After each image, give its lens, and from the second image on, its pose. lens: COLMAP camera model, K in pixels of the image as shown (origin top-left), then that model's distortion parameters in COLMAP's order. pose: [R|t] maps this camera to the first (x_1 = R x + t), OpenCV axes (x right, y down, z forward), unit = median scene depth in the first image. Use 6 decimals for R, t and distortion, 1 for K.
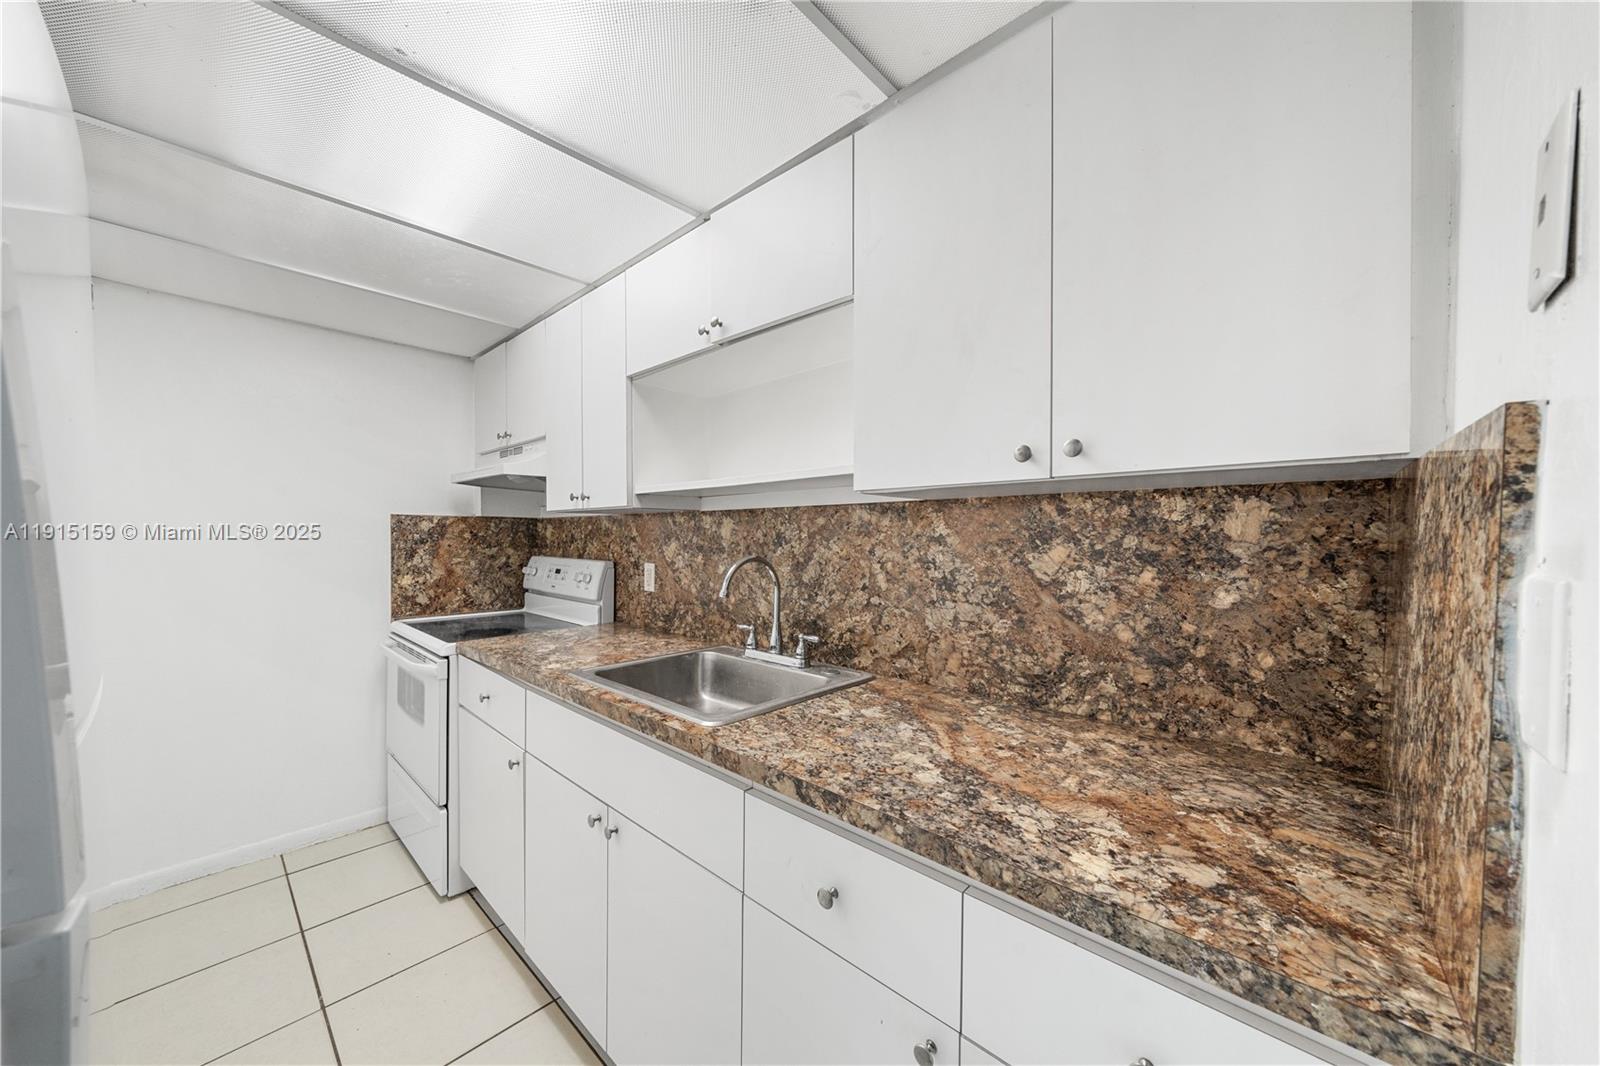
lens RADIAL K [[563.4, 0, 797.4], [0, 563.4, 544.8], [0, 0, 1]] dist [-0.000726, 0.000330]
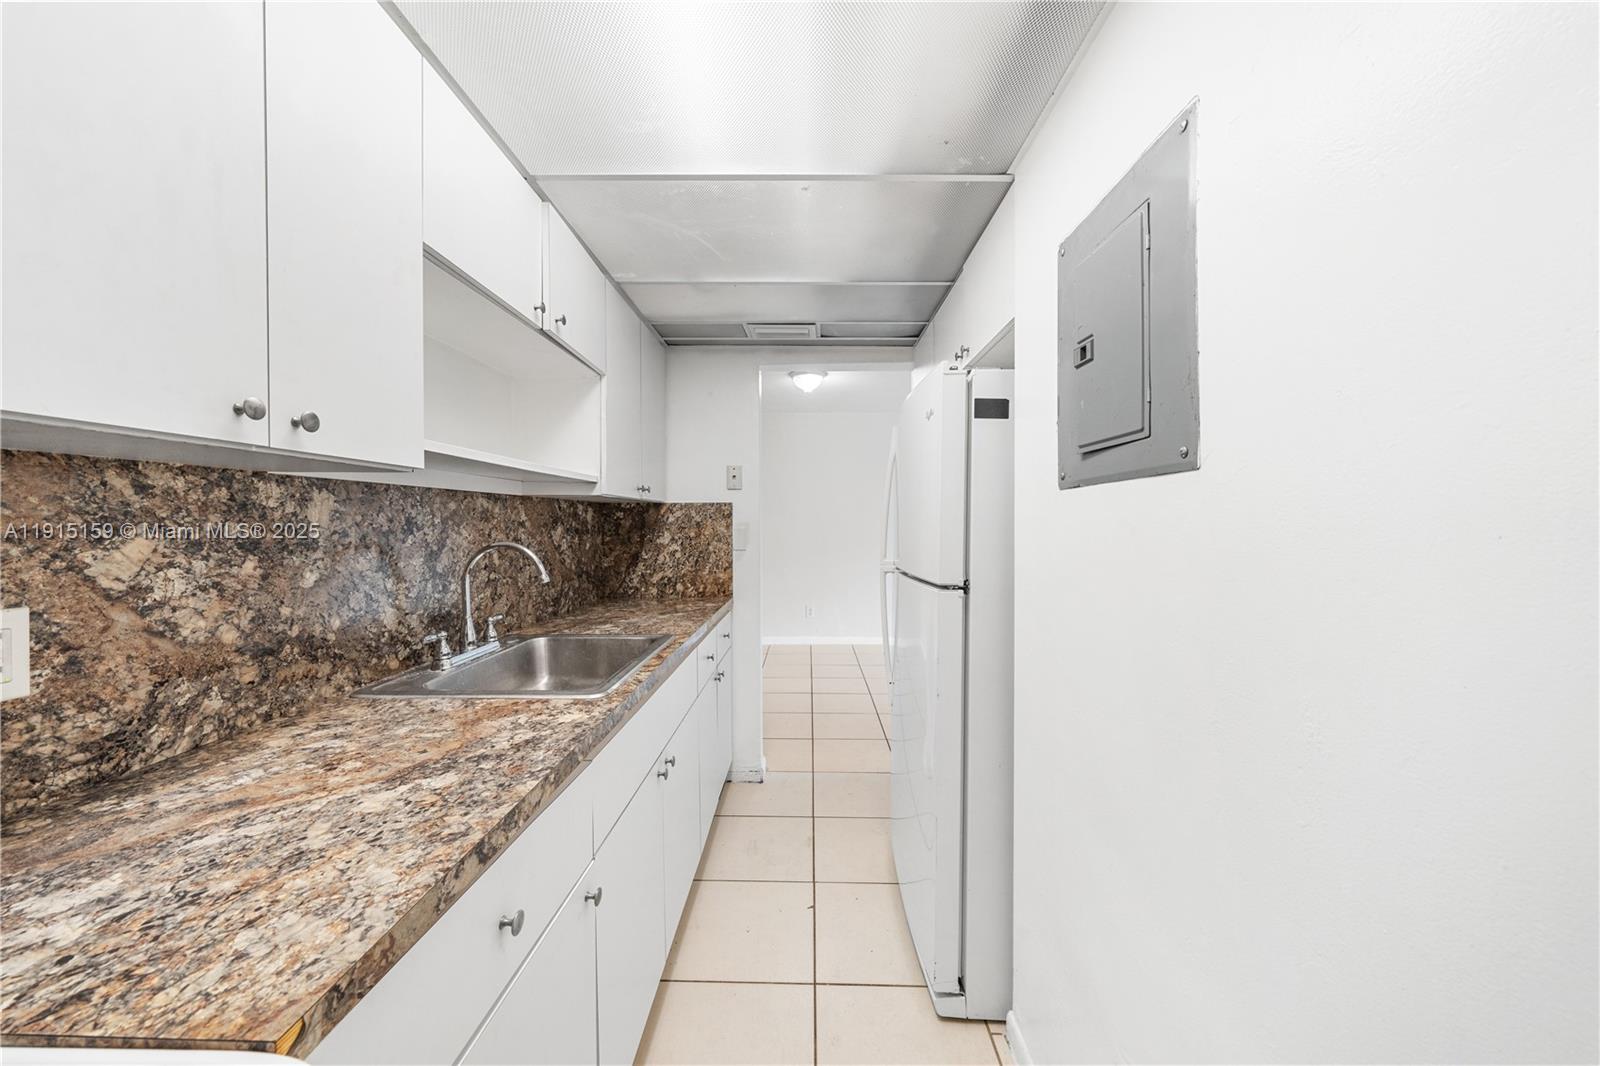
lens RADIAL K [[555.0, 0, 793.4], [0, 555.0, 532.0], [0, 0, 1]] dist [-0.000852, -0.000068]
pose [[-0.665811, -0.003187, 0.746113, -0.567546], [0.031032, 0.999007, 0.031960, -0.001626], [-0.745475, 0.044433, -0.665051, 0.799936]]
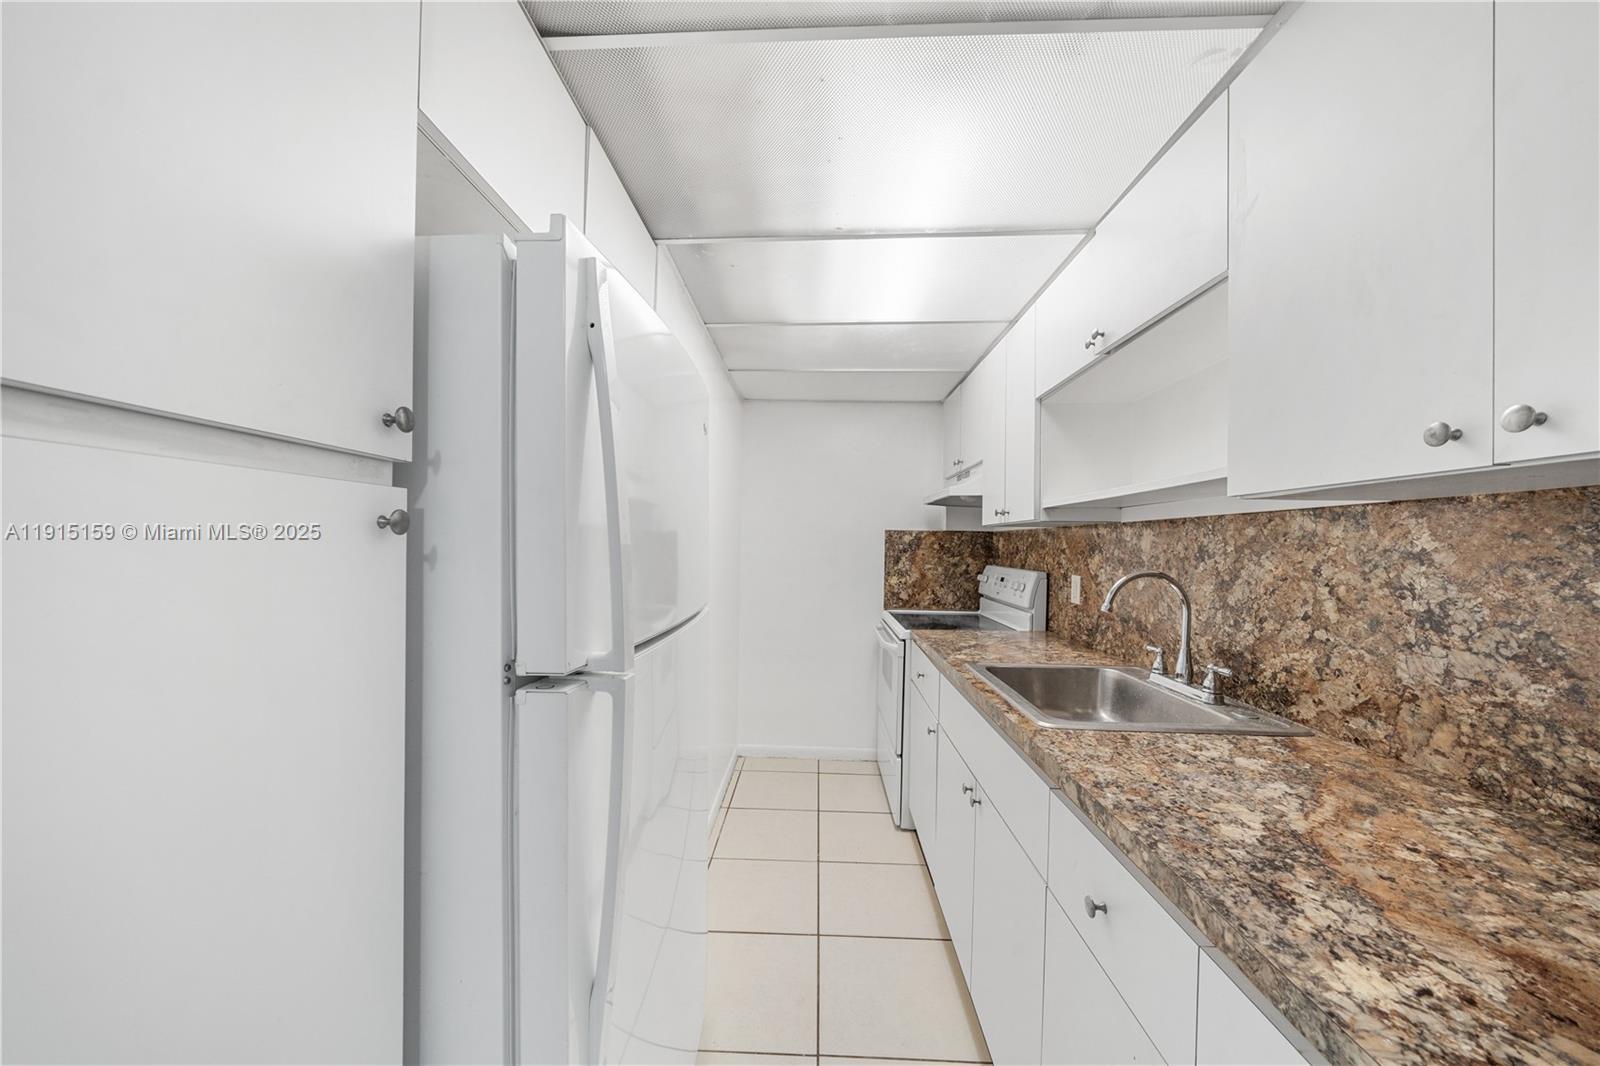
lens RADIAL K [[563.4, 0, 797.4], [0, 563.4, 544.8], [0, 0, 1]] dist [-0.000726, 0.000330]
pose [[0.650124, 0.006319, -0.759802, 0.307078], [-0.023529, 0.999653, -0.011819, 0.002856], [0.759464, 0.025561, 0.650047, -0.045902]]
